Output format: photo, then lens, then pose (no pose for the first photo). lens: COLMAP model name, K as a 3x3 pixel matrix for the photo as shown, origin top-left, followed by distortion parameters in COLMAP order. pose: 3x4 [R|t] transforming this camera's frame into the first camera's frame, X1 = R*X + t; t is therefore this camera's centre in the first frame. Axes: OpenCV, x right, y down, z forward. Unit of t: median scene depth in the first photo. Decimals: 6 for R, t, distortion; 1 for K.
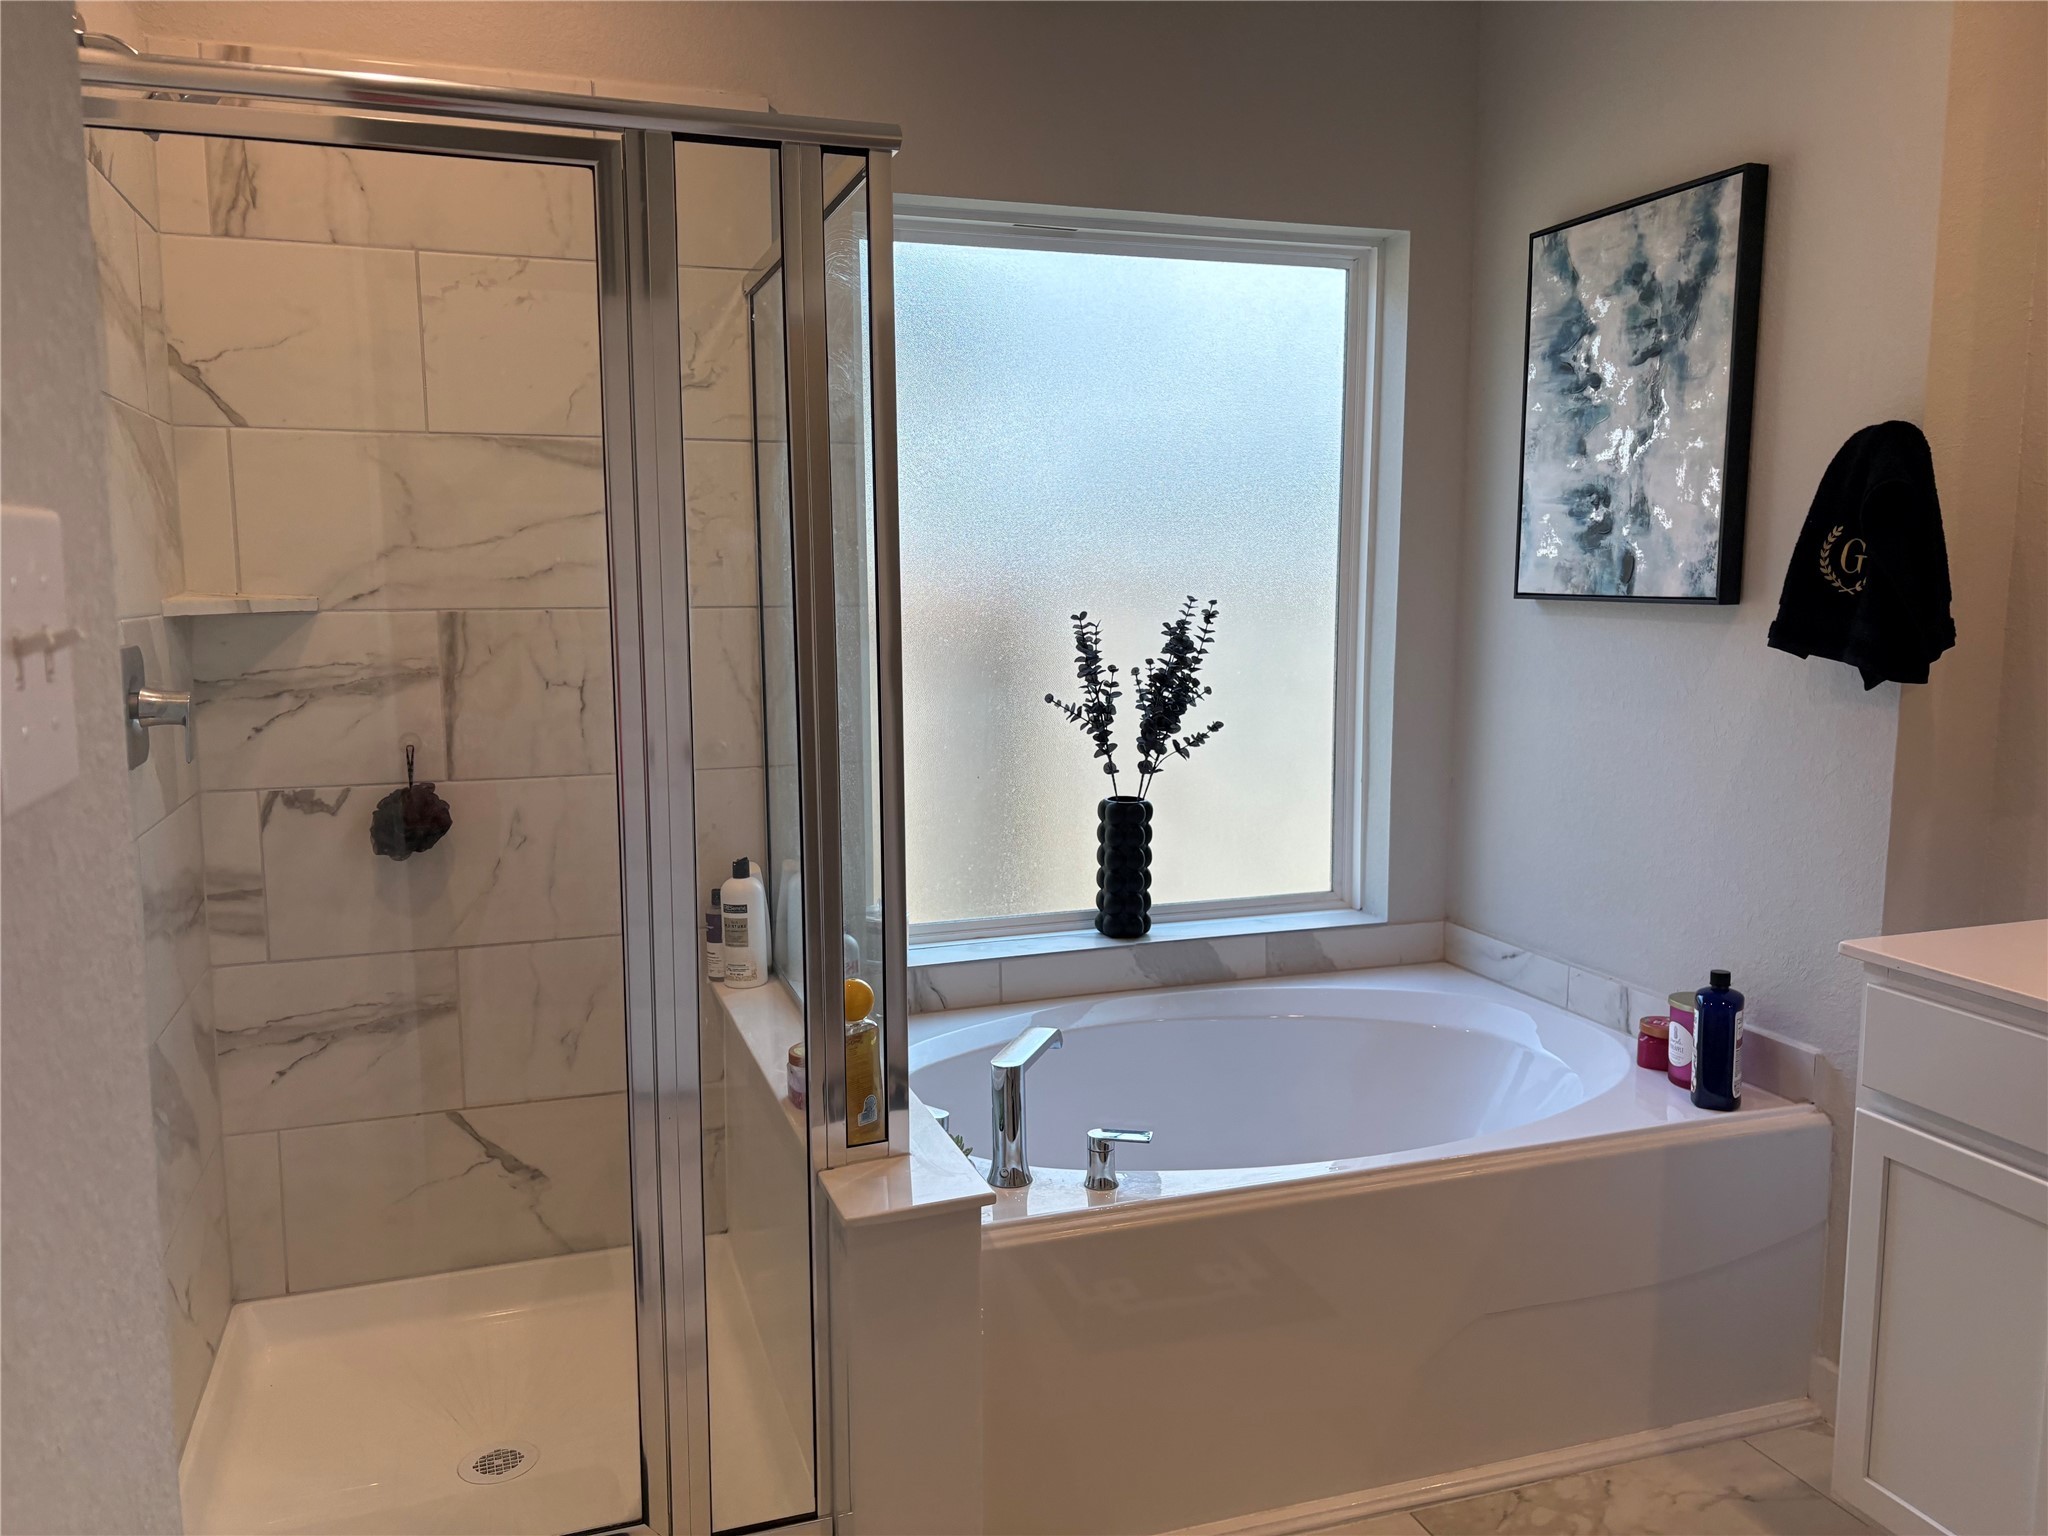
lens RADIAL K [[1584.0, 0, 1010.5], [0, 1584.0, 773.2], [0, 0, 1]] dist [0.056980, -0.035146]
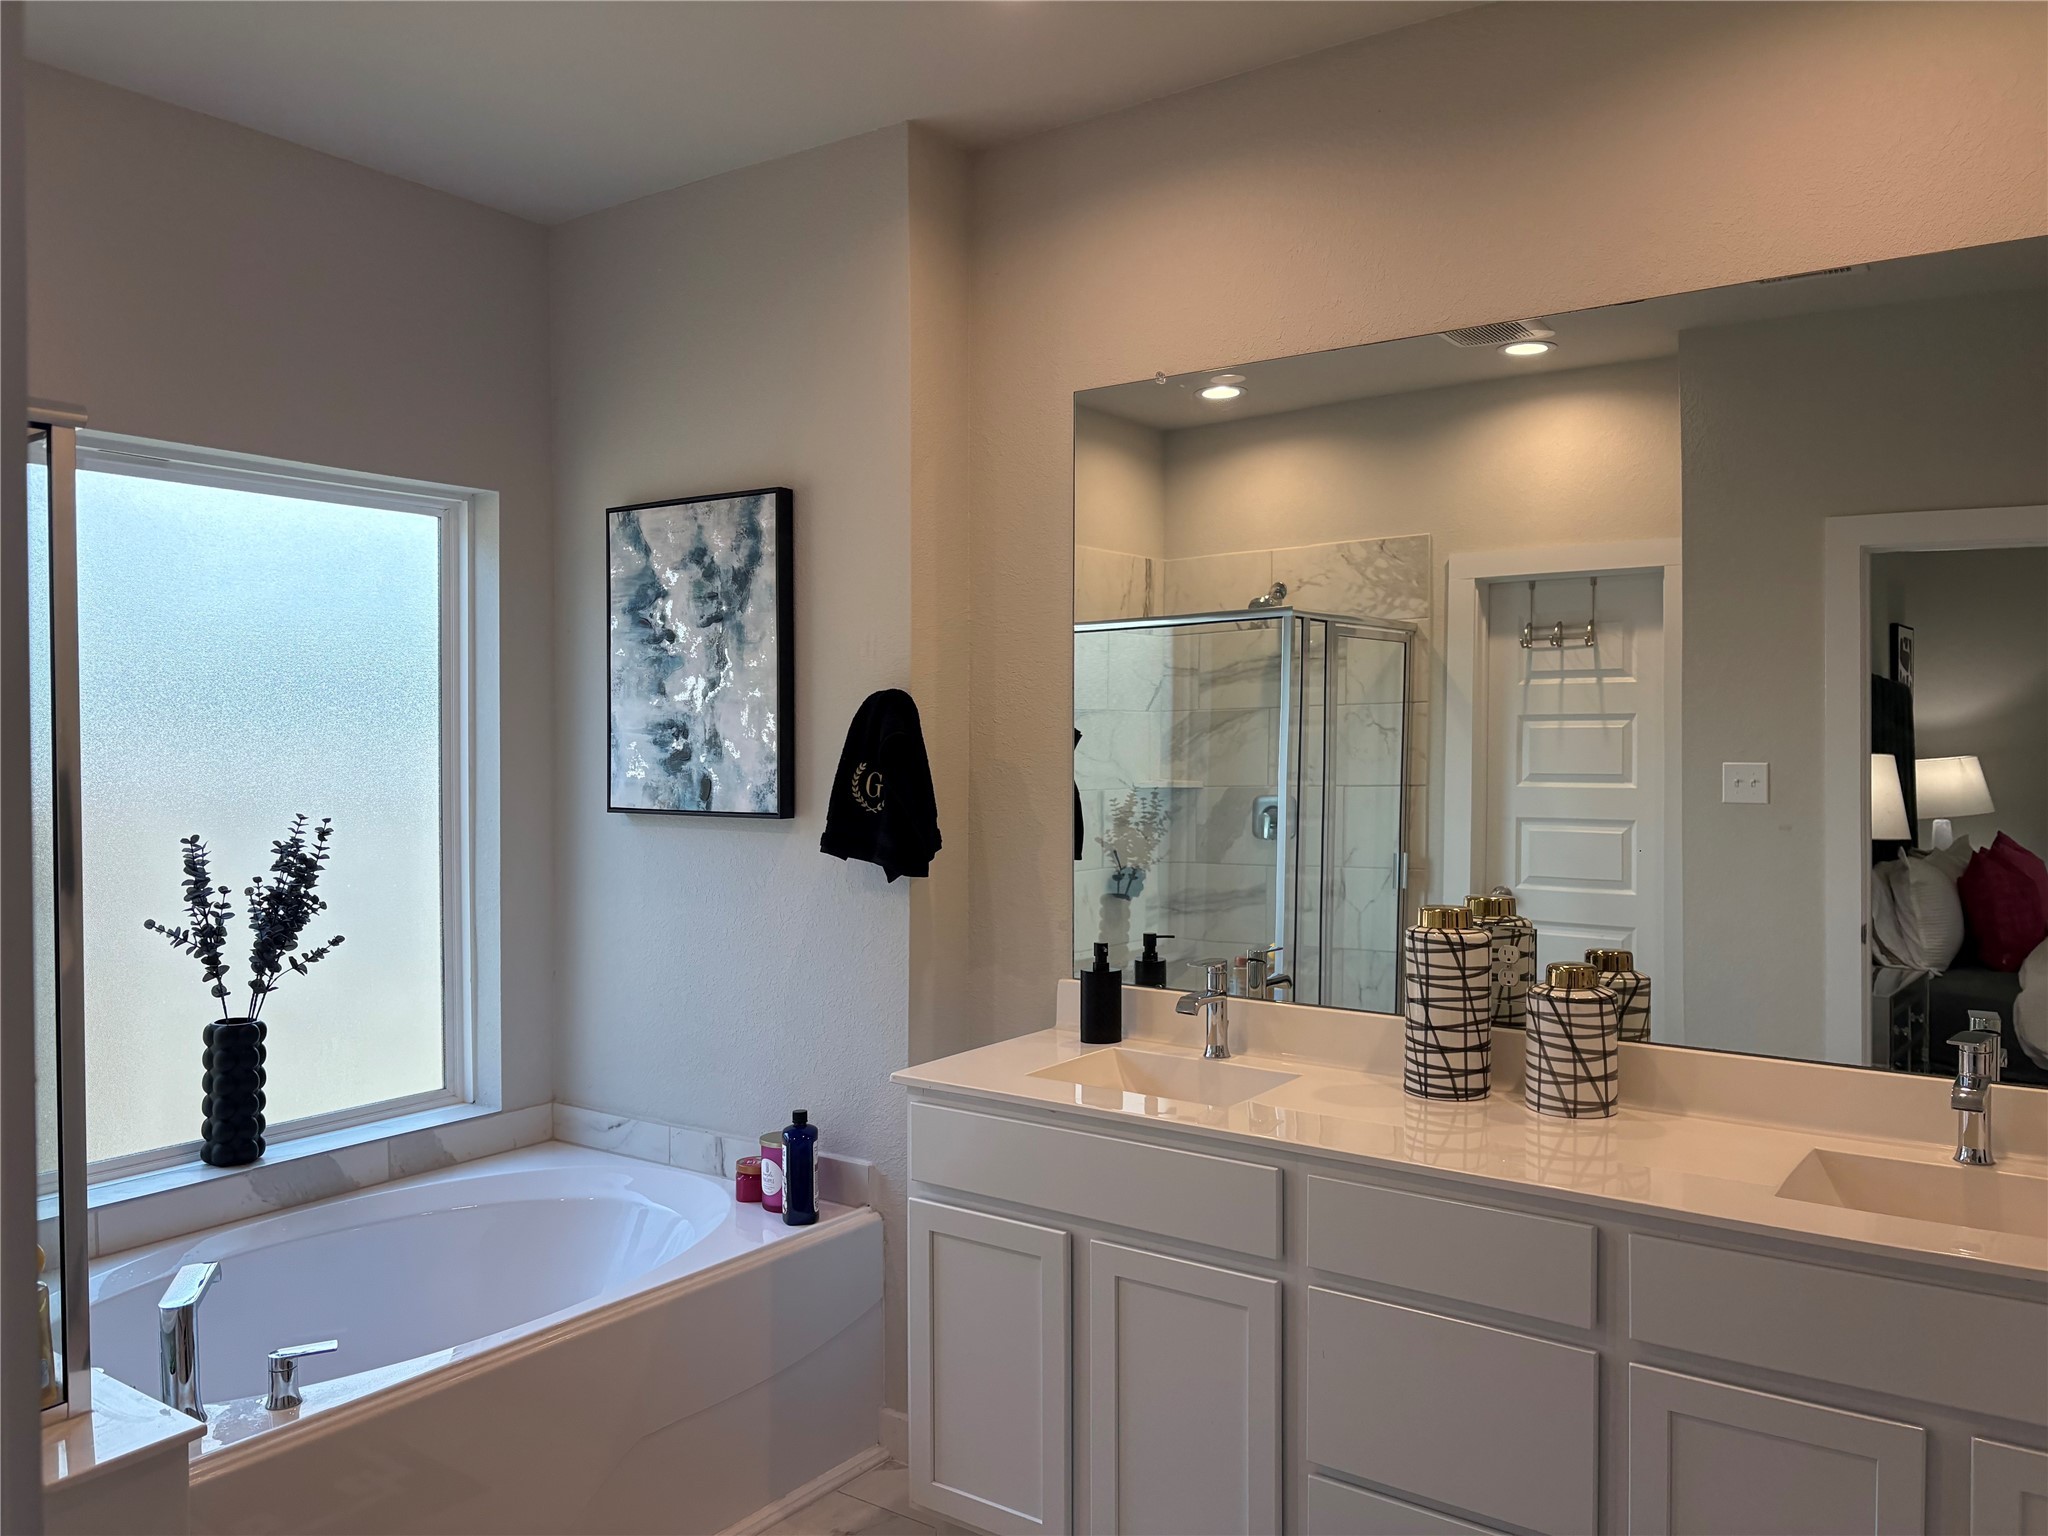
lens RADIAL K [[1584.0, 0, 1027.5], [0, 1584.0, 760.2], [0, 0, 1]] dist [0.056980, -0.035146]
pose [[0.812058, -0.002226, 0.583572, -0.128242], [0.072534, 0.992624, -0.097146, -0.014176], [-0.579051, 0.121217, 0.806230, -0.132256]]
